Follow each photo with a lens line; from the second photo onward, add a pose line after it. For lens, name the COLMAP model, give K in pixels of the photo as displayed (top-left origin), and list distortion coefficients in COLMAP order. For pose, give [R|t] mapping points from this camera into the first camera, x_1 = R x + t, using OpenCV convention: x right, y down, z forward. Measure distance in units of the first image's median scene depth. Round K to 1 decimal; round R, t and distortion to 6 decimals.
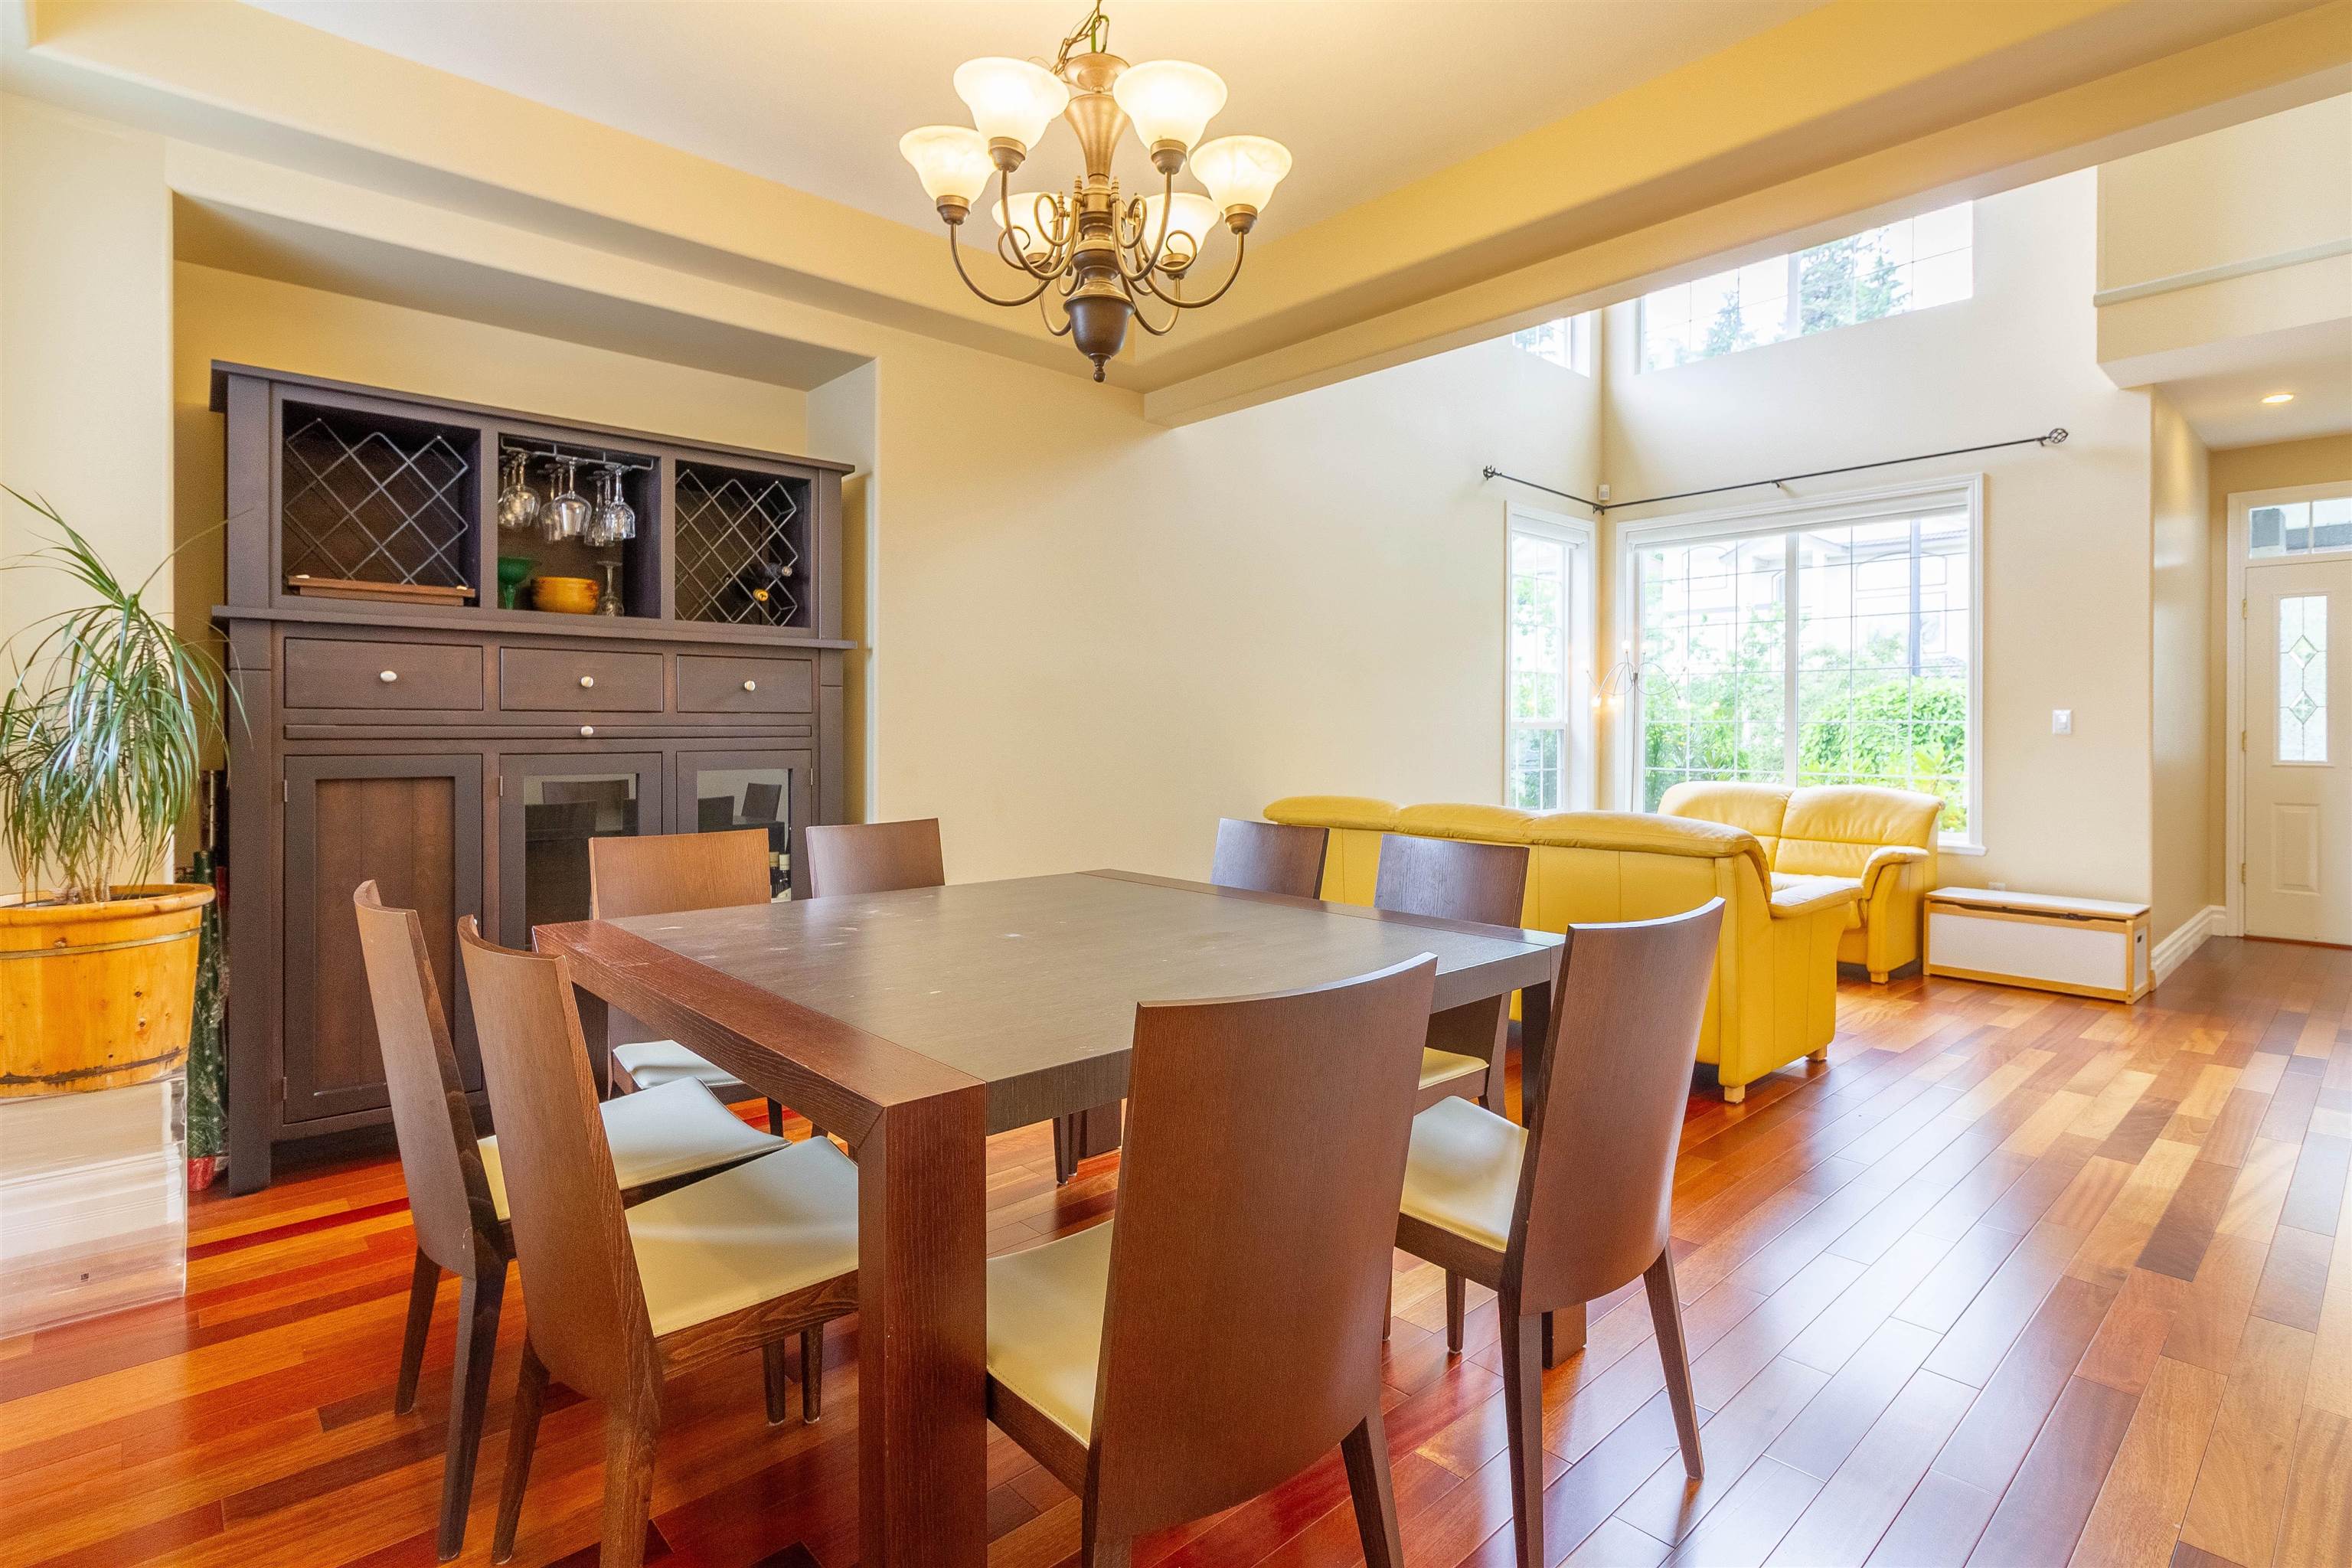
lens RADIAL K [[1126.6, 0, 1209.0], [0, 1126.6, 737.7], [0, 0, 1]] dist [-0.002218, 0.000586]
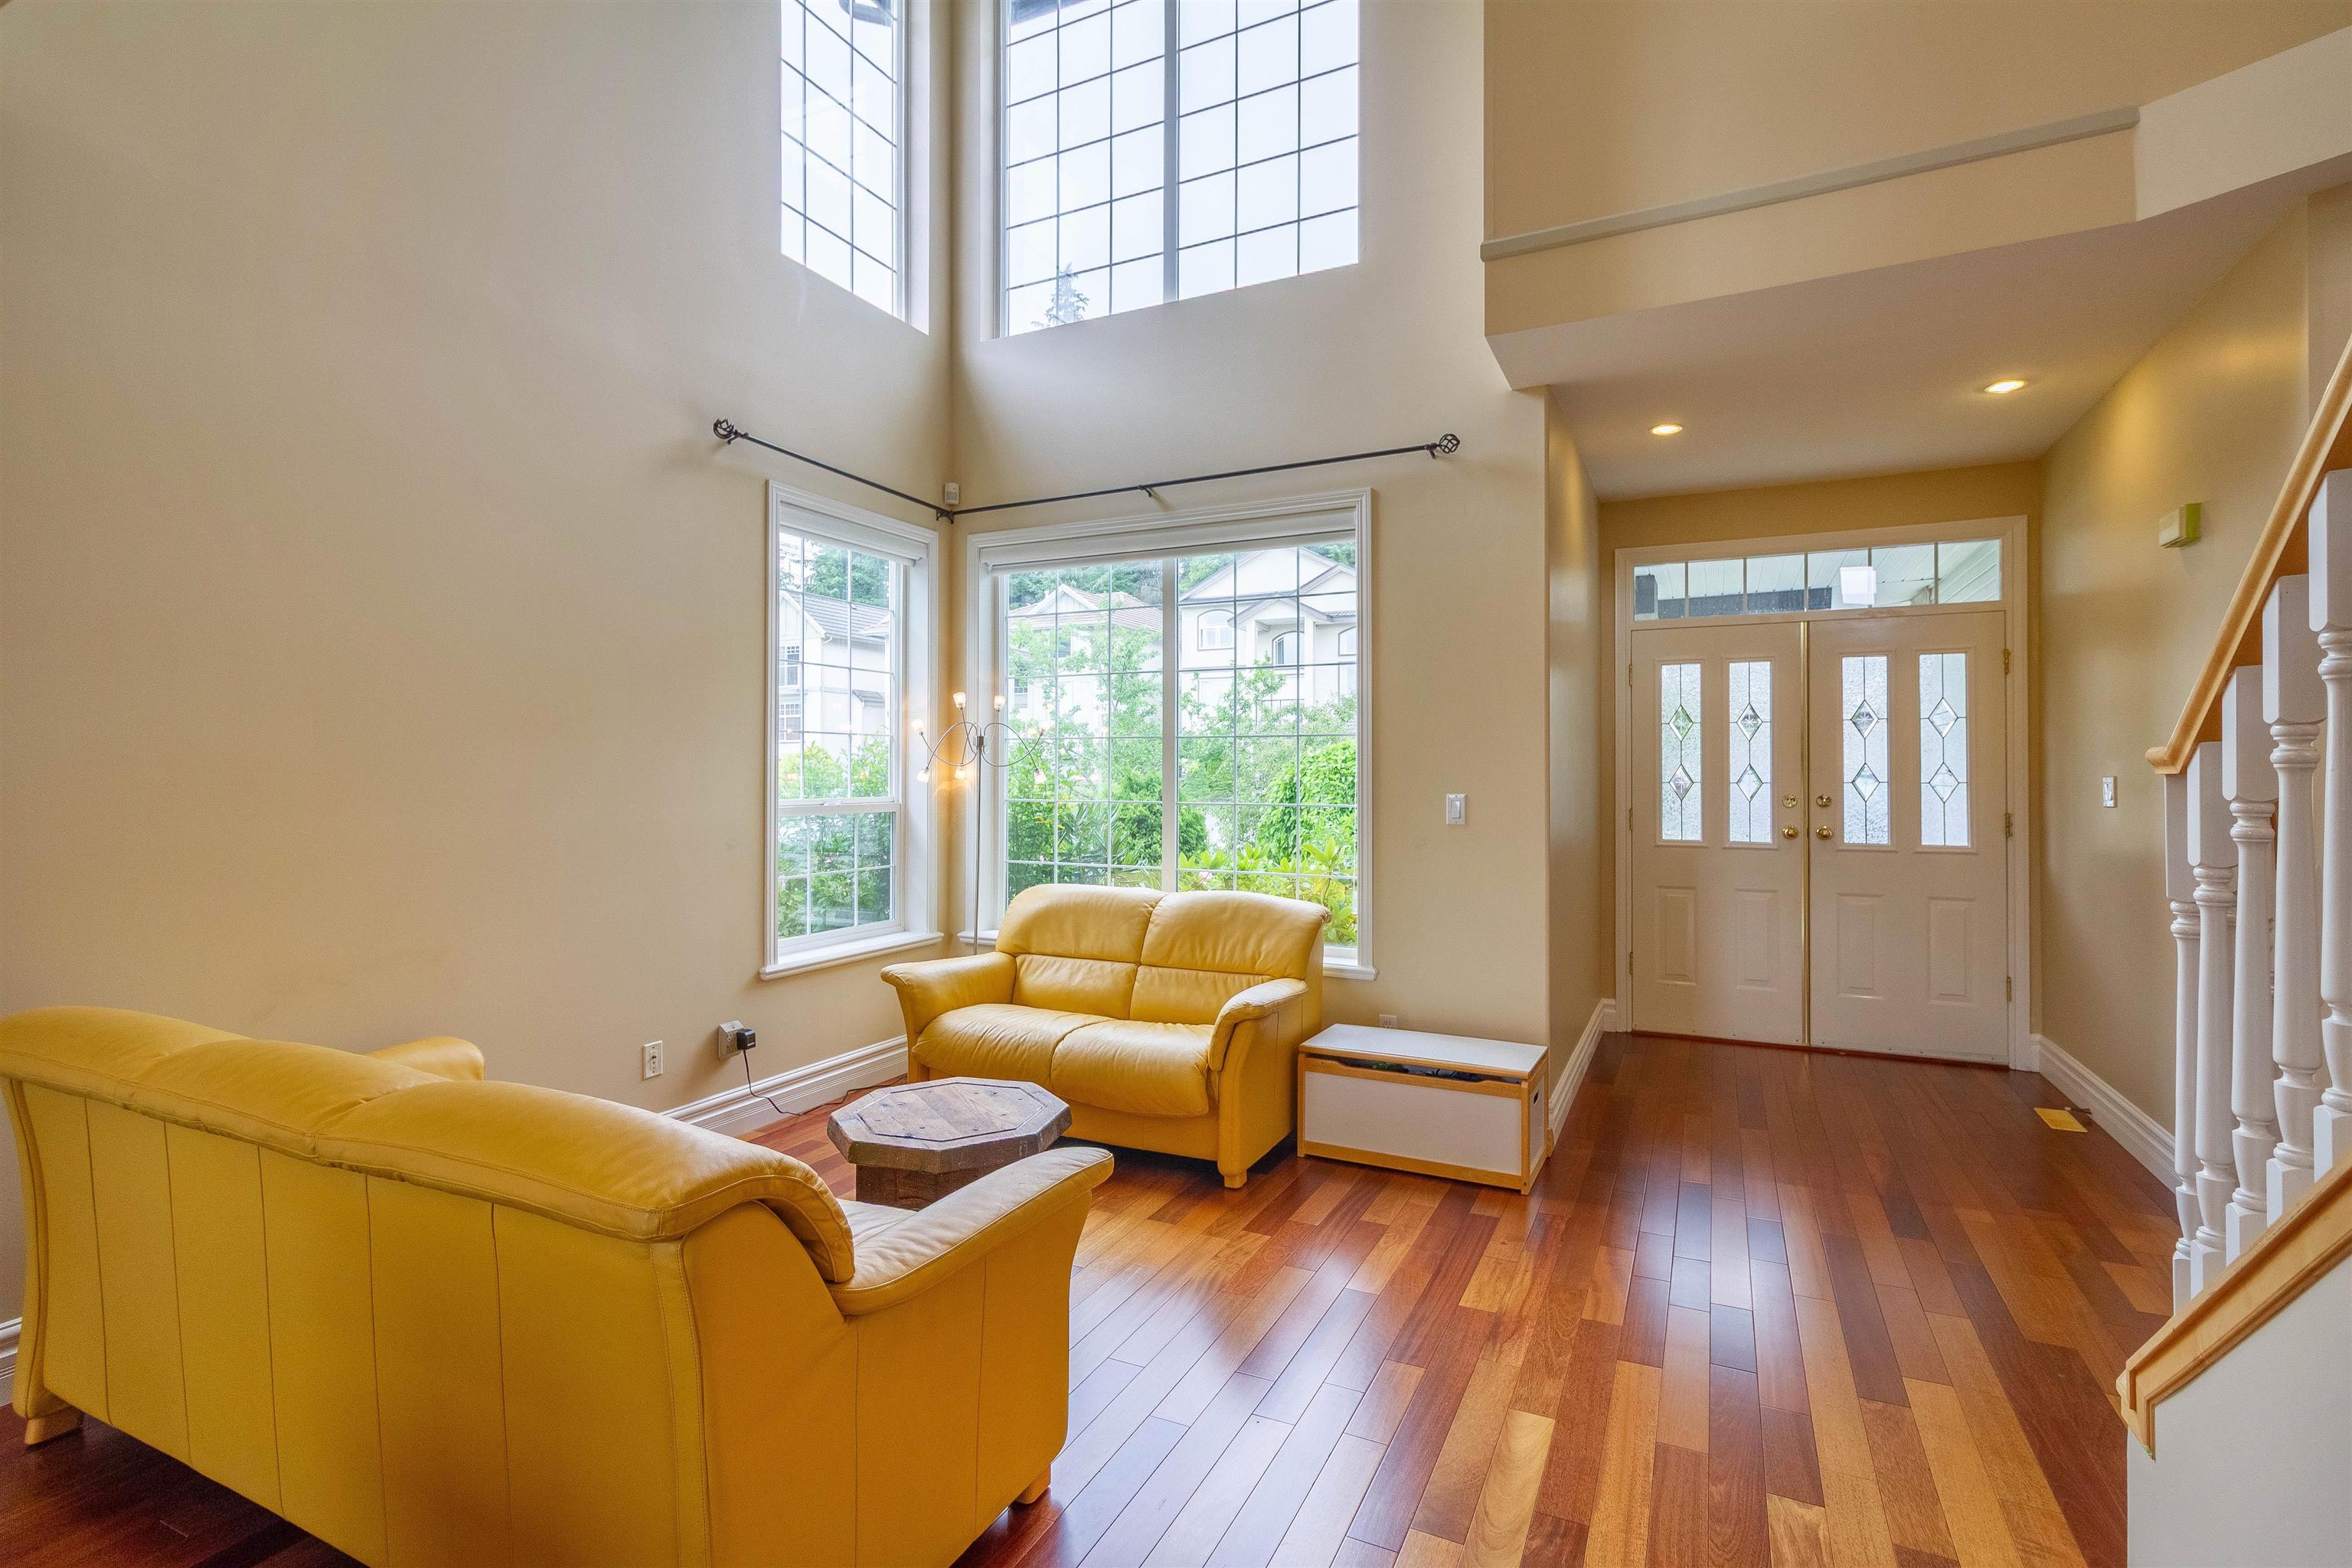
lens RADIAL K [[1126.6, 0, 1169.3], [0, 1126.6, 781.7], [0, 0, 1]] dist [-0.002218, 0.000586]
pose [[0.932802, -0.003217, 0.360374, 0.271368], [0.004834, 0.999982, -0.003585, -0.029315], [-0.360356, 0.005086, 0.932801, 0.318501]]
